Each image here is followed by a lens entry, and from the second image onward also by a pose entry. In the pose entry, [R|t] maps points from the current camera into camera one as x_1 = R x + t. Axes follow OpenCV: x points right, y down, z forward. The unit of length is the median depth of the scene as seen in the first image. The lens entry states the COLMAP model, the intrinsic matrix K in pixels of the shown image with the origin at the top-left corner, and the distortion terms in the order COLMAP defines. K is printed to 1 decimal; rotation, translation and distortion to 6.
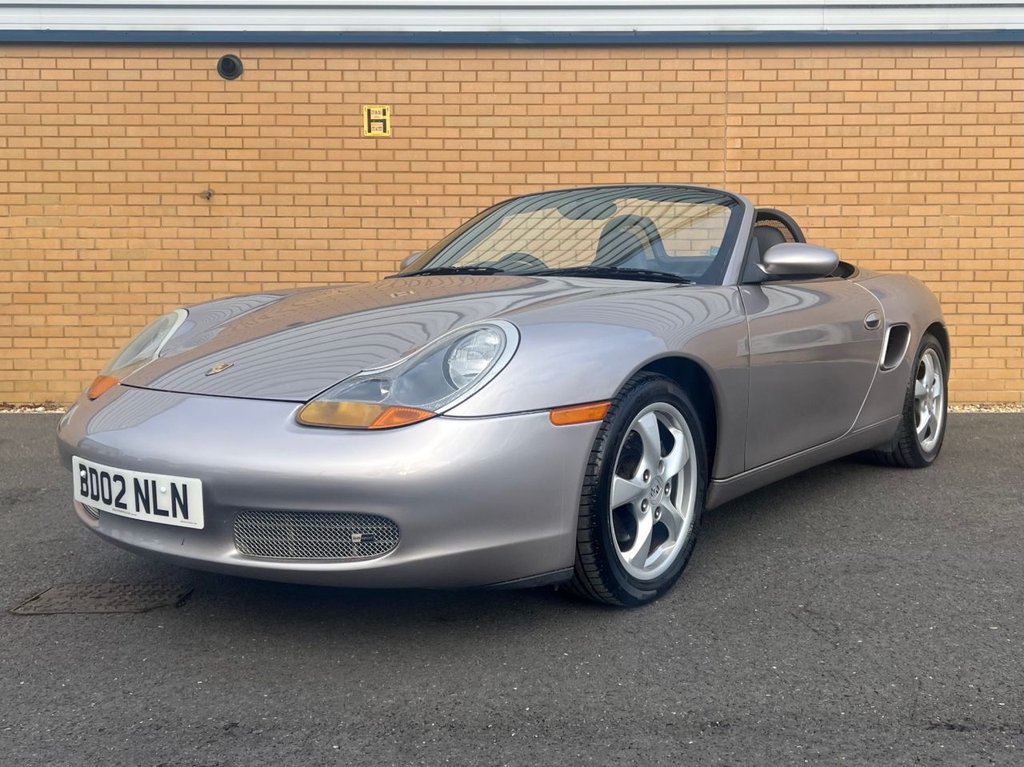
lens RADIAL K [[1036.6, 0, 545.1], [0, 1036.6, 352.7], [0, 0, 1]] dist [0.118856, -0.258071]
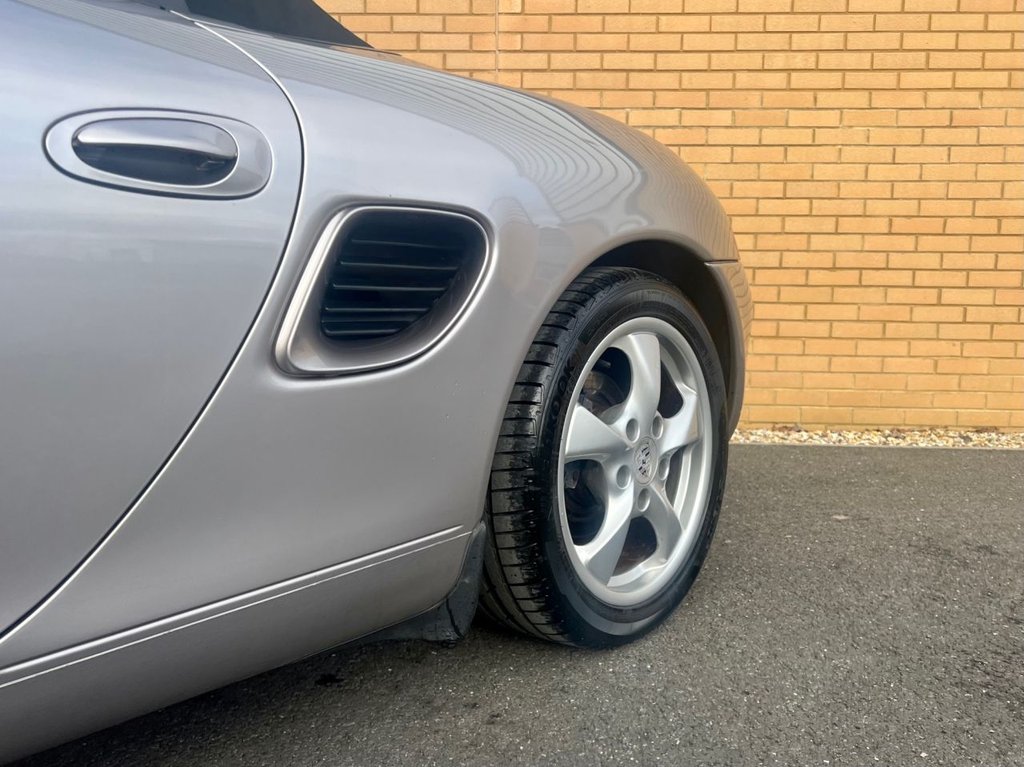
lens RADIAL K [[863.1, 0, 550.6], [0, 863.1, 398.3], [0, 0, 1]] dist [0.023619, -0.000316]
pose [[0.998882, 0.020285, -0.042693, 0.231896], [-0.017977, 0.998392, 0.053760, 0.005889], [0.043715, -0.052932, 0.997641, 0.471902]]
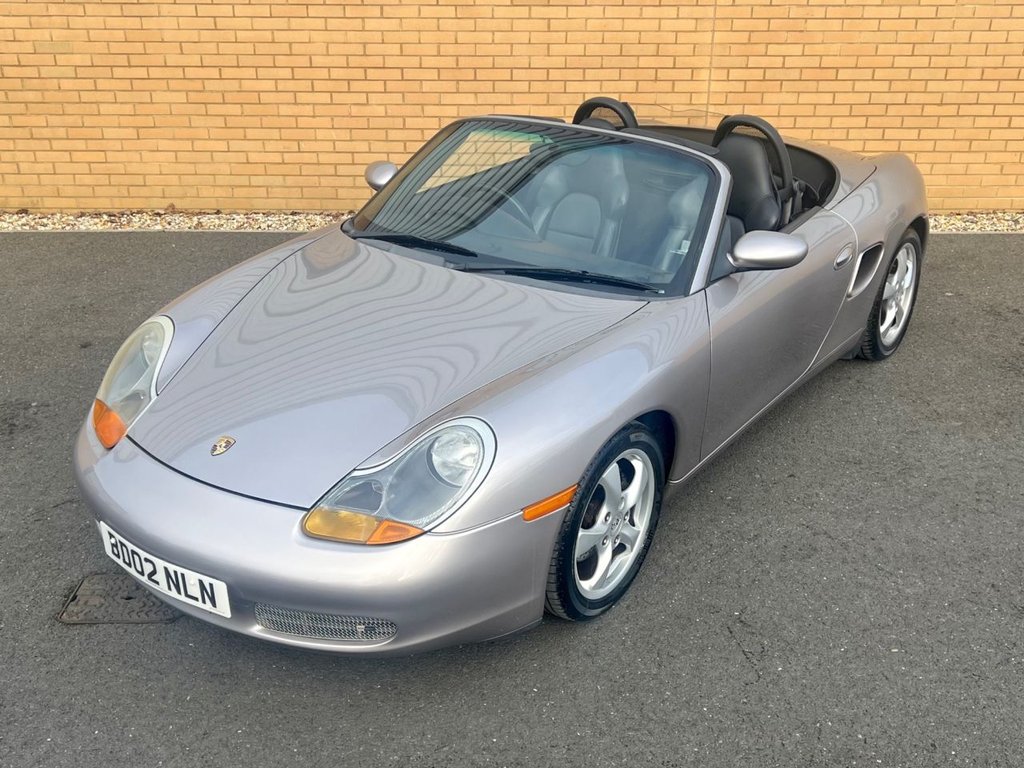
lens RADIAL K [[1141.2, 0, 515.9], [0, 1141.2, 399.1], [0, 0, 1]] dist [0.106124, -0.221741]
pose [[0.999982, 0.001326, 0.005779, -0.003563], [-0.003322, 0.932651, 0.360766, -0.172515], [-0.004911, -0.360779, 0.932639, -0.040906]]
